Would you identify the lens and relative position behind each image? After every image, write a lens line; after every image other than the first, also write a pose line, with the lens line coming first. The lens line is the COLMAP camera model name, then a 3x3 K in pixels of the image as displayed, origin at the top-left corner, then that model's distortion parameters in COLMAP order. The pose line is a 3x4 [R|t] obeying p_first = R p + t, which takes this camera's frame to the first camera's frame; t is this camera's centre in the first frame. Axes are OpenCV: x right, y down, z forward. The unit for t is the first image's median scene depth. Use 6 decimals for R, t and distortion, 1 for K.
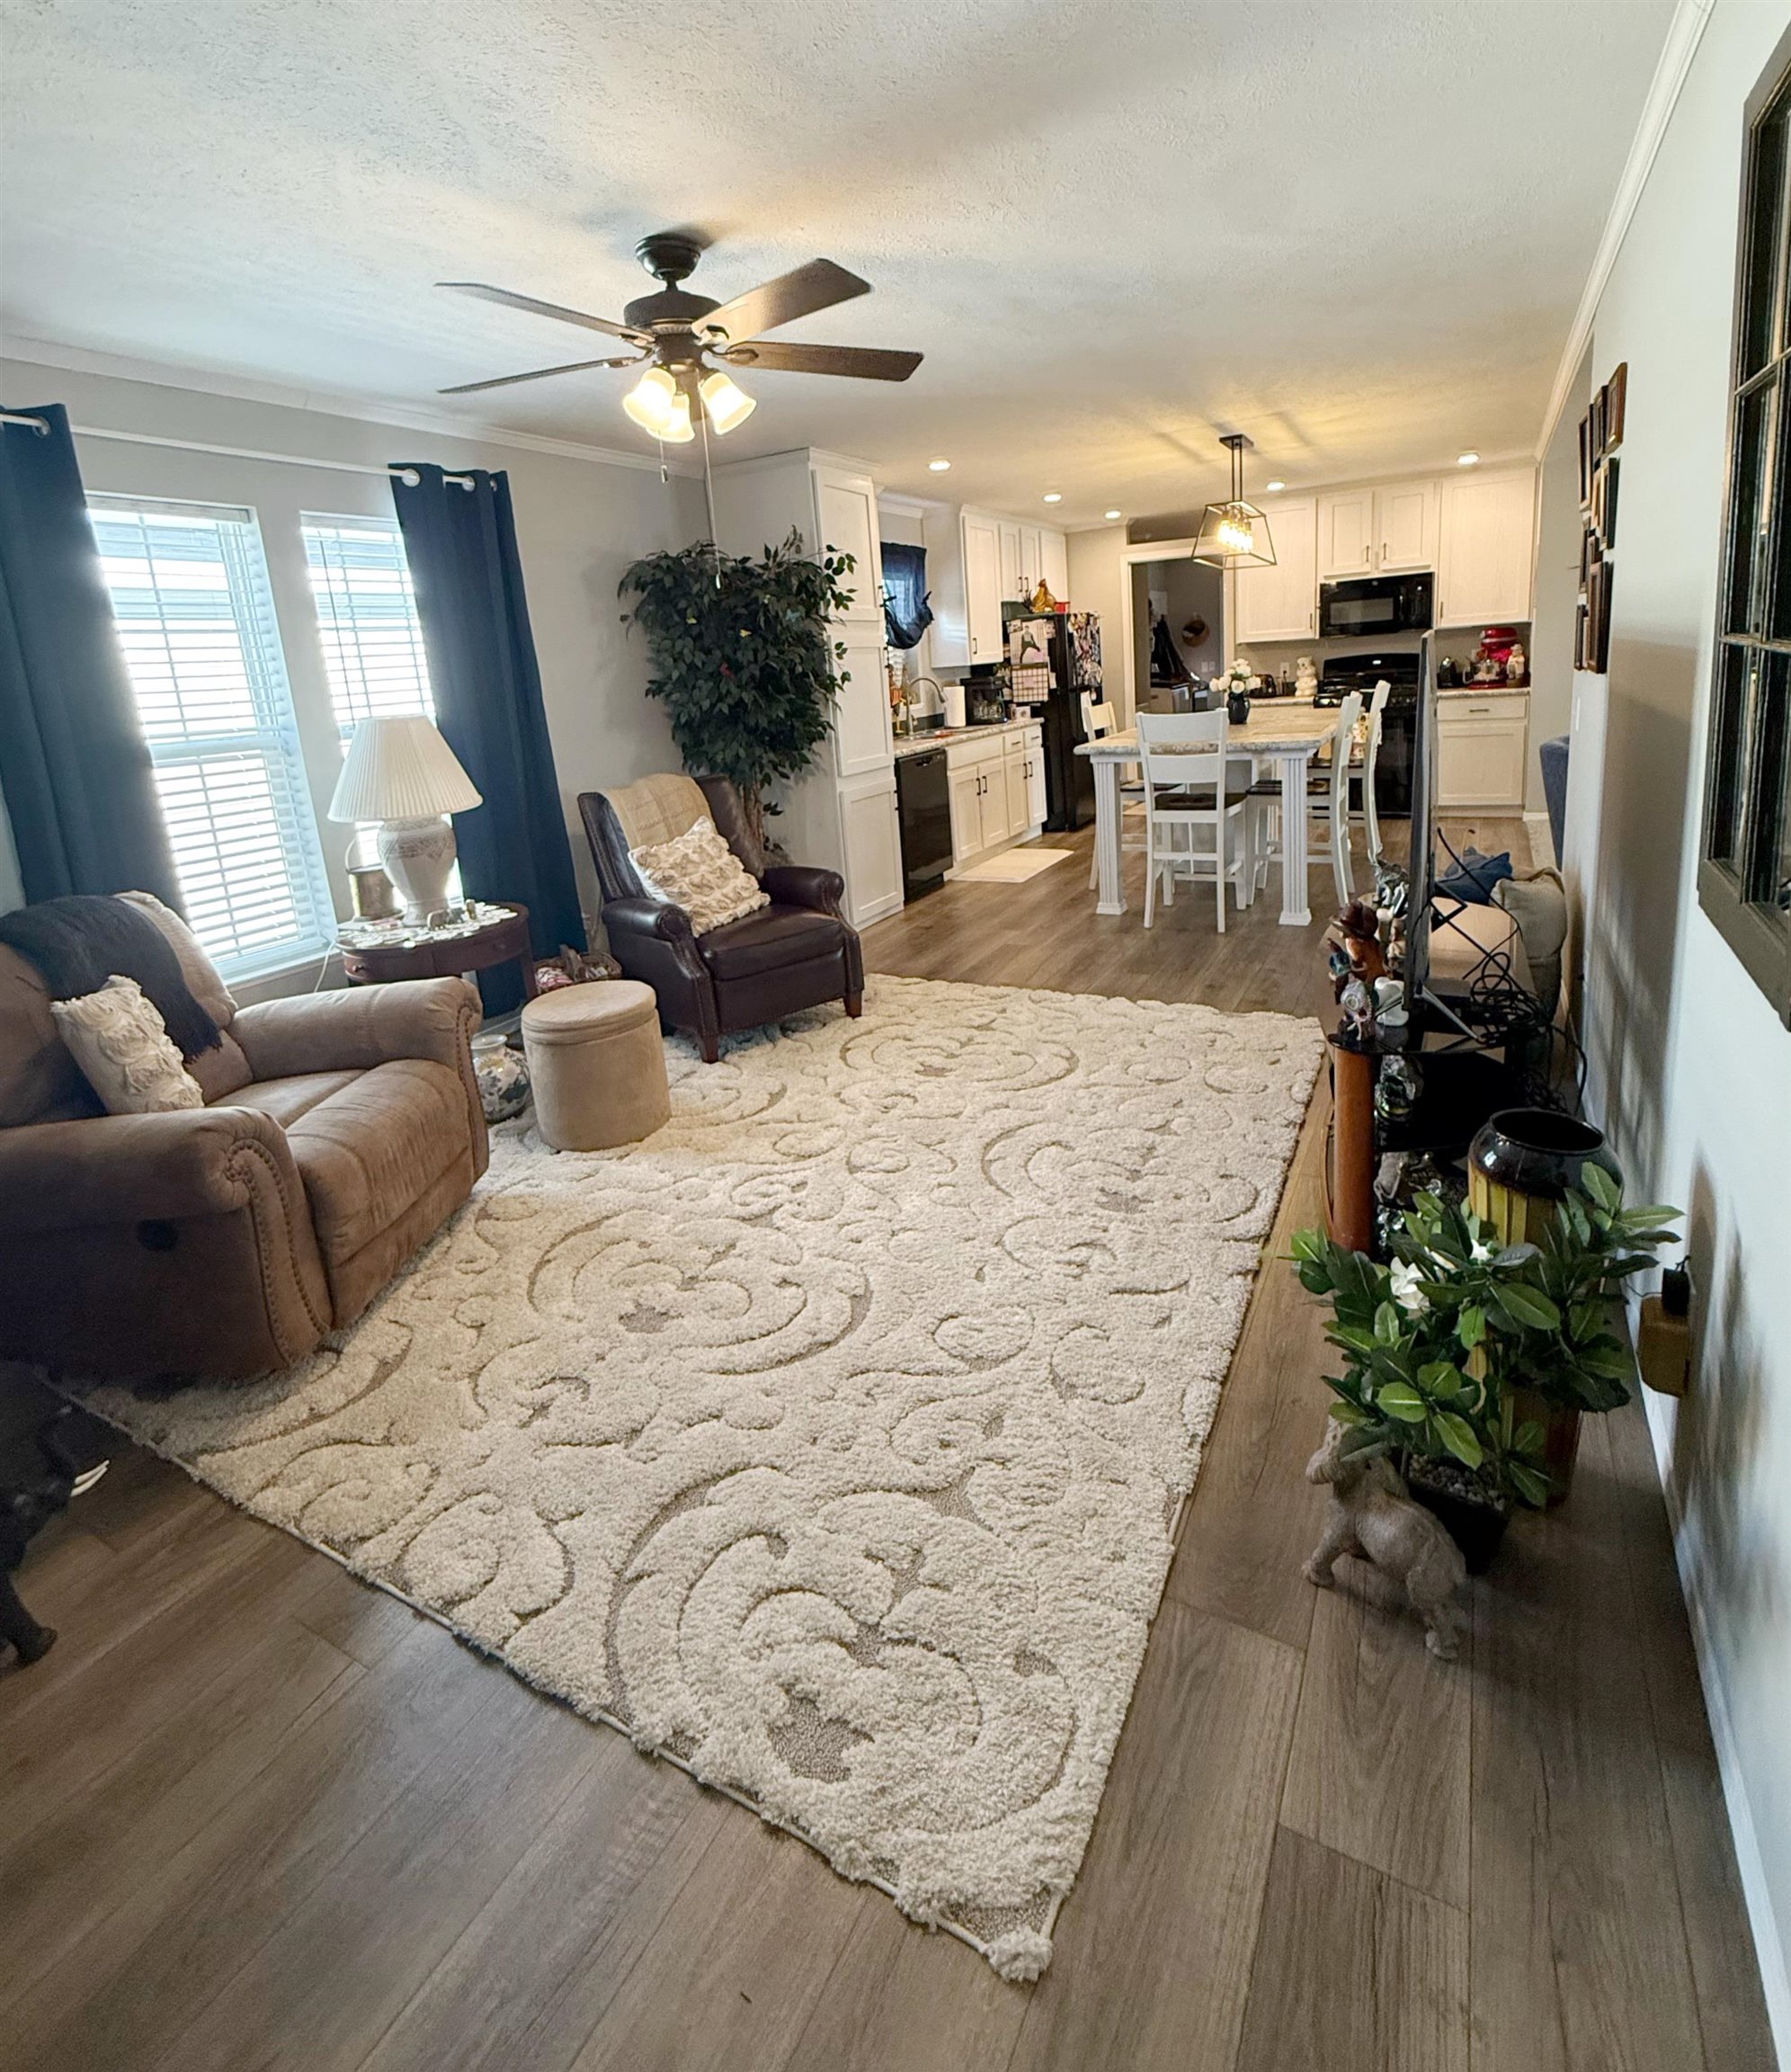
lens RADIAL K [[1044.3, 0, 897.4], [0, 1044.3, 859.6], [0, 0, 1]] dist [0.004140, -0.000082]
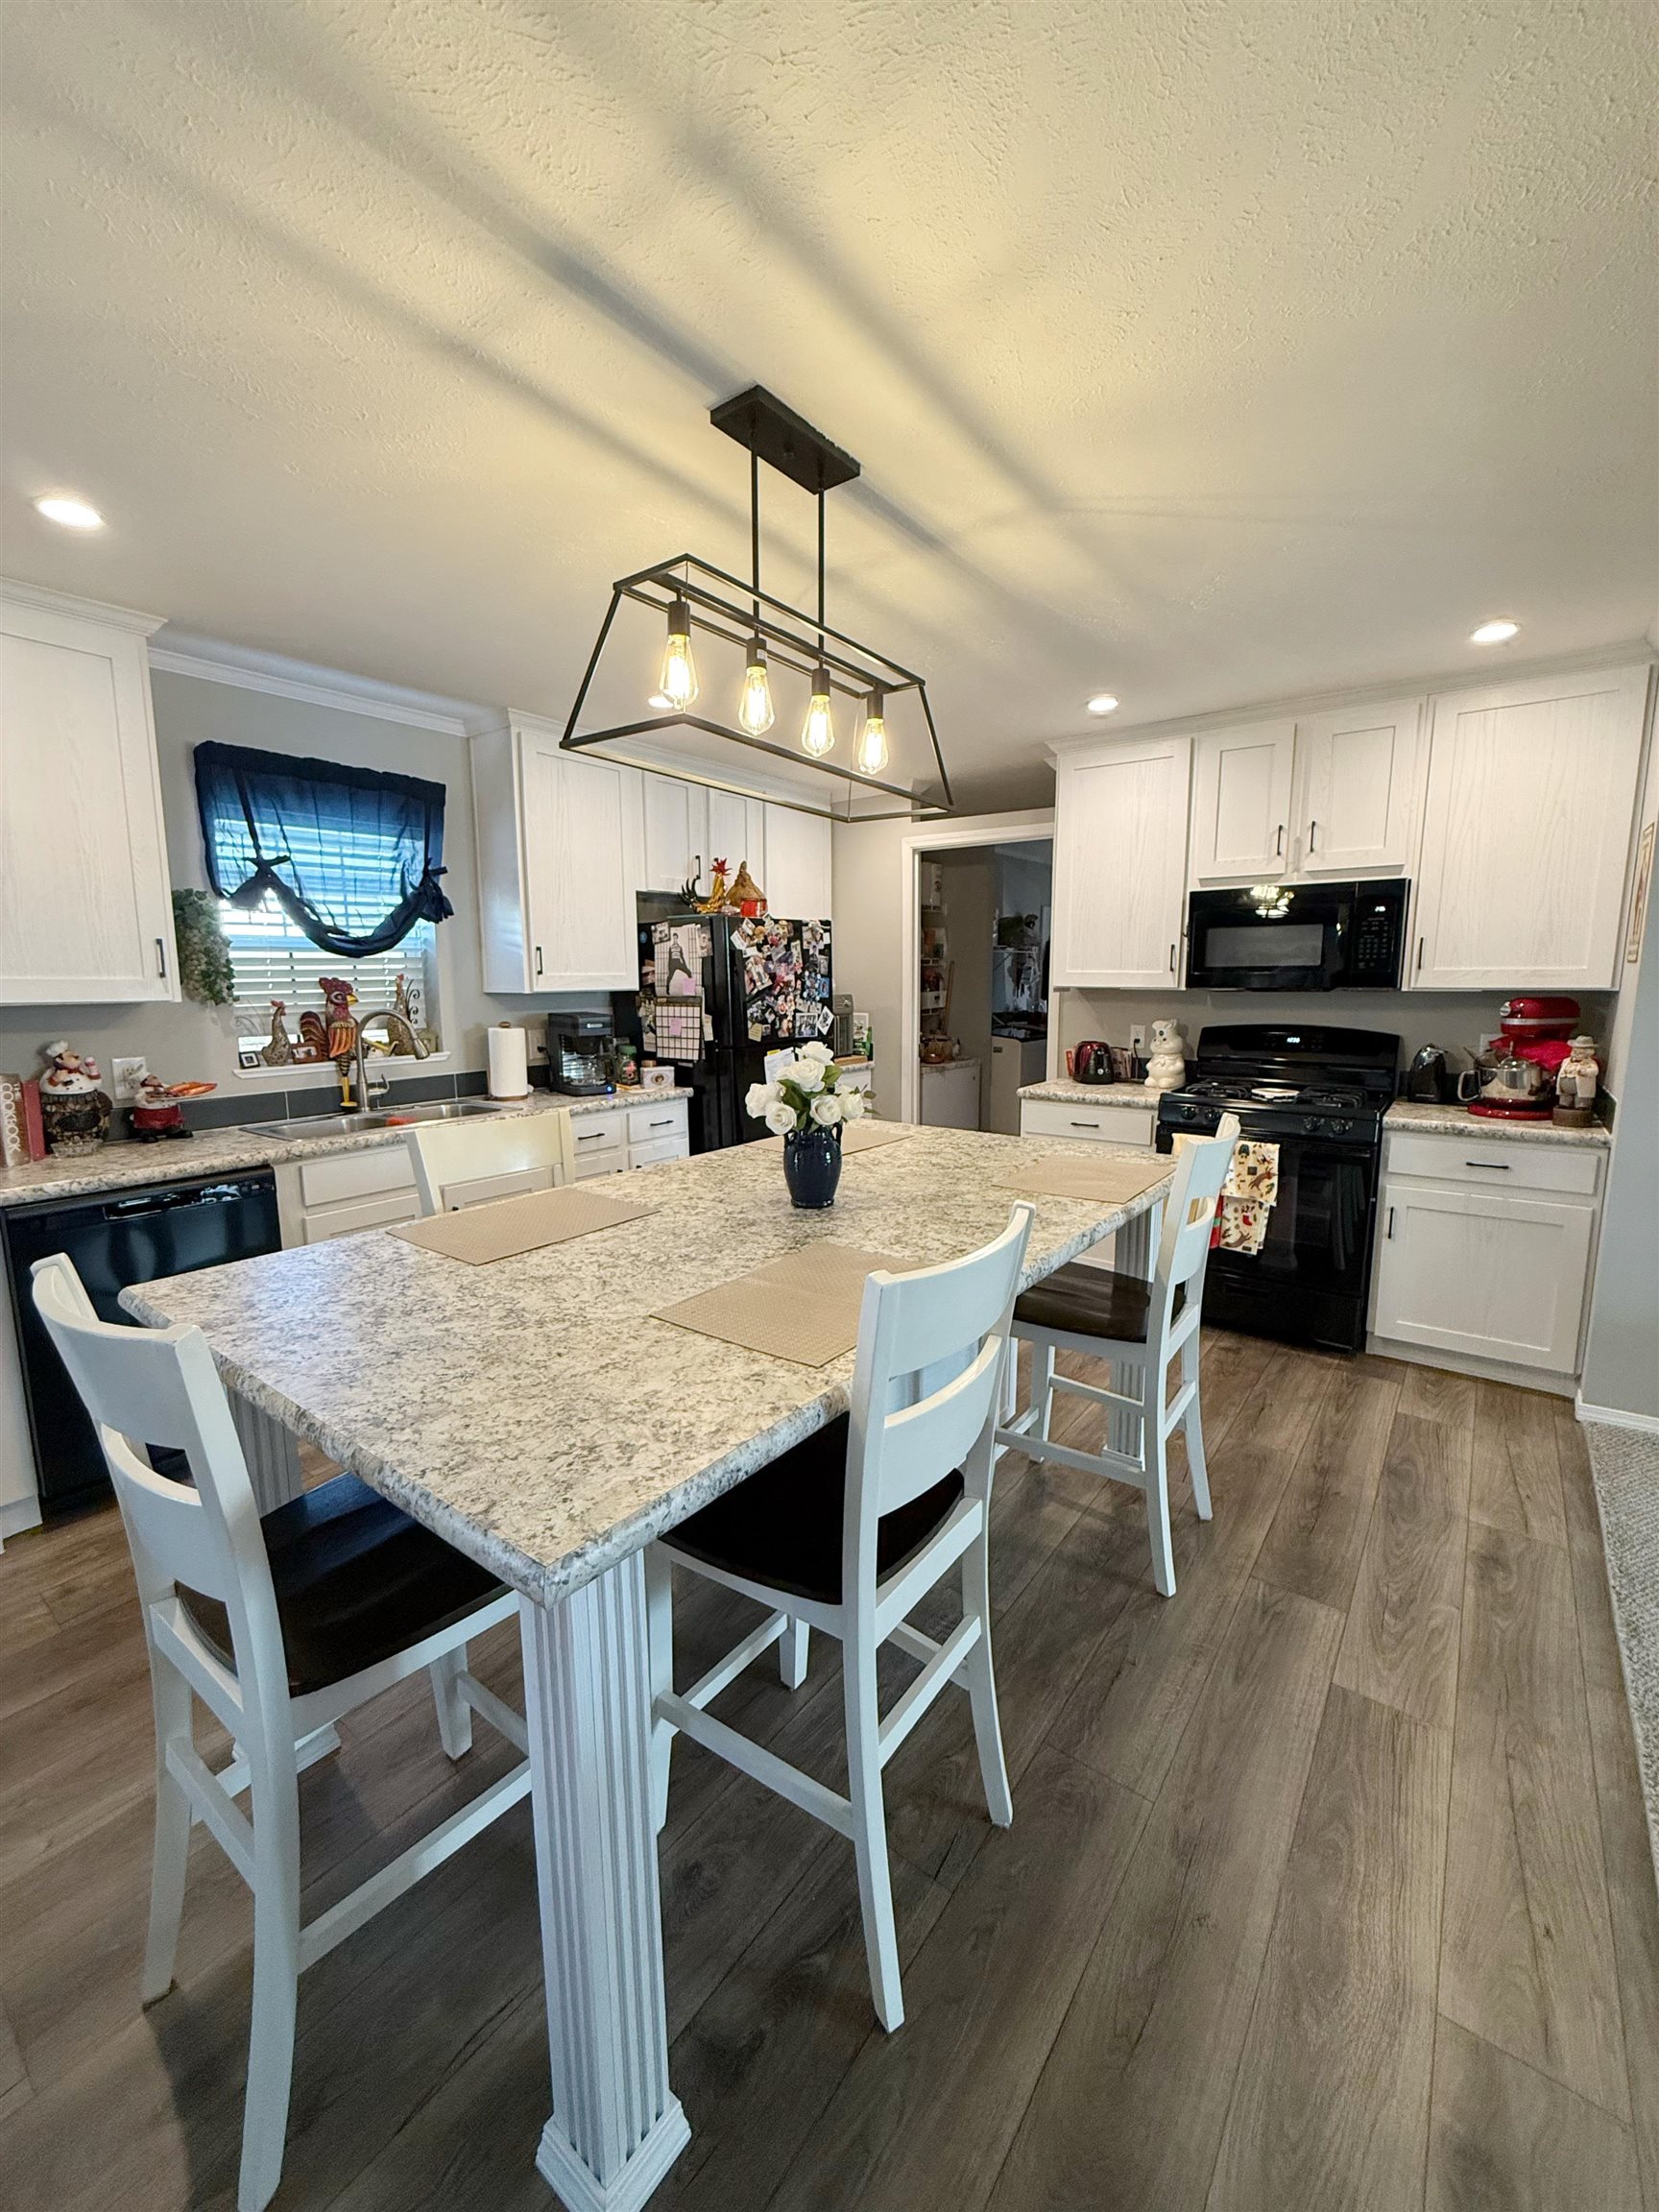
lens RADIAL K [[883.7, 0, 835.5], [0, 883.7, 1090.7], [0, 0, 1]] dist [0.001067, 0.000496]
pose [[0.987607, 0.087583, -0.130240, 0.290947], [-0.093451, 0.994835, -0.039637, -0.124391], [0.126096, 0.051316, 0.990690, 0.523125]]
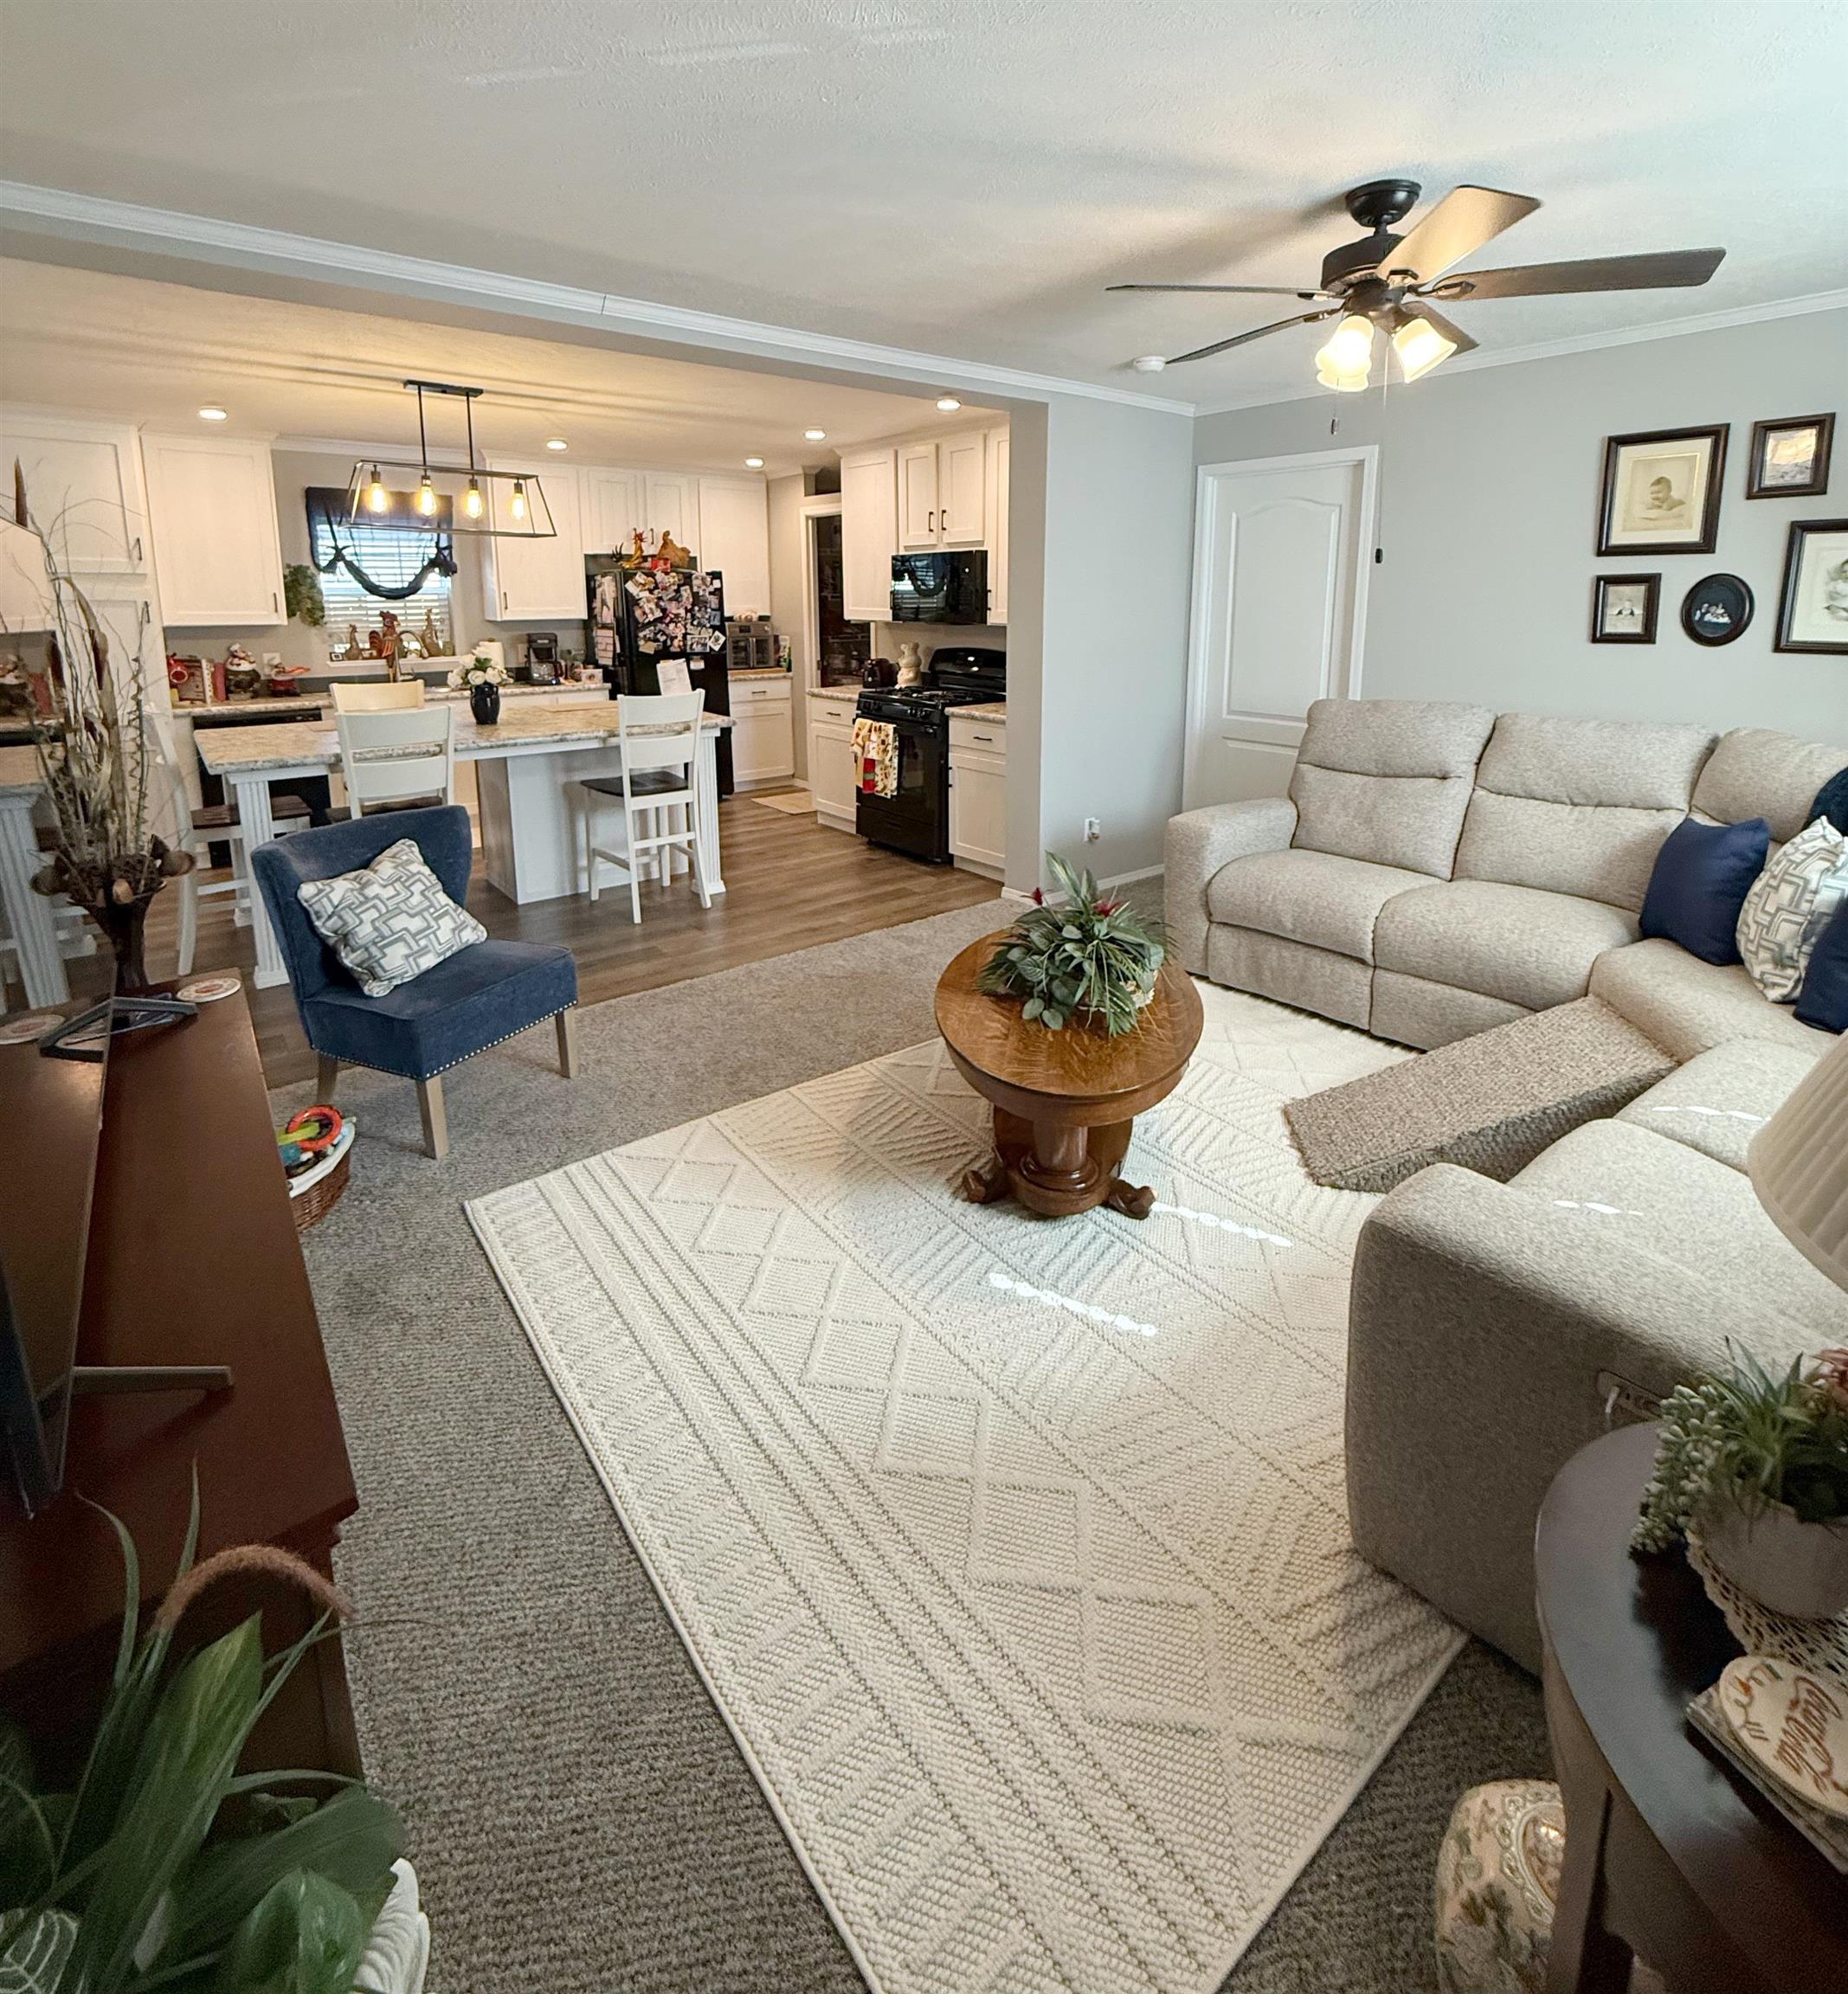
lens RADIAL K [[981.5, 0, 955.3], [0, 981.5, 750.6], [0, 0, 1]] dist [-0.015888, -0.000446]
pose [[0.928882, 0.129892, -0.346852, 0.731784], [-0.134621, 0.990841, 0.010539, -0.129794], [0.345044, 0.036904, 0.937861, 0.315278]]
